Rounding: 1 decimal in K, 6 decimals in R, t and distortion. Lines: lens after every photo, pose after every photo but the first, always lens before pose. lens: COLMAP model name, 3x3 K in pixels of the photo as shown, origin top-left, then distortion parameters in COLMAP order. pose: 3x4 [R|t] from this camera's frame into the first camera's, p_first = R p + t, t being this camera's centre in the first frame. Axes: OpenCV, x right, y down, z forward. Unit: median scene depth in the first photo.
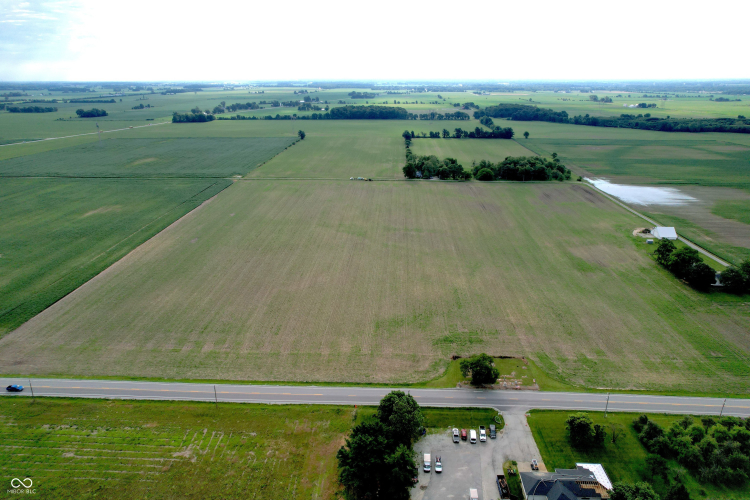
lens RADIAL K [[478.7, 0, 374.5], [0, 478.7, 254.8], [0, 0, 1]] dist [-0.075931, 0.068461]
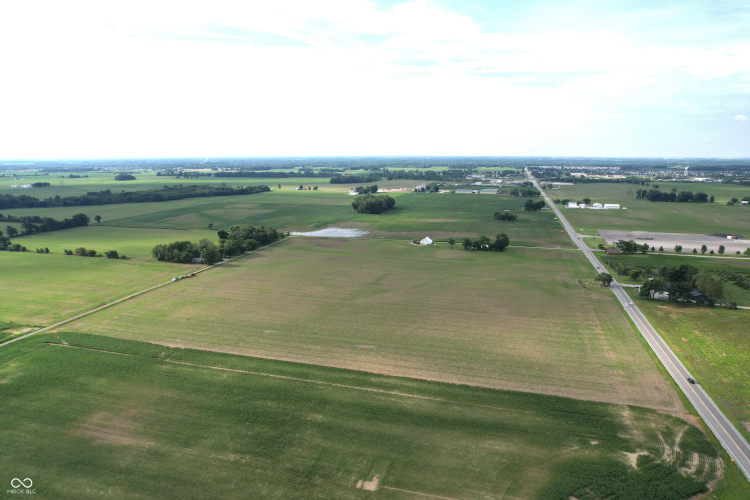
lens RADIAL K [[478.7, 0, 374.5], [0, 478.7, 254.8], [0, 0, 1]] dist [-0.075931, 0.068461]
pose [[0.227446, -0.200292, 0.952970, -1.092328], [0.345994, 0.931386, 0.113177, -0.256927], [-0.910251, 0.303980, 0.281140, 0.667915]]
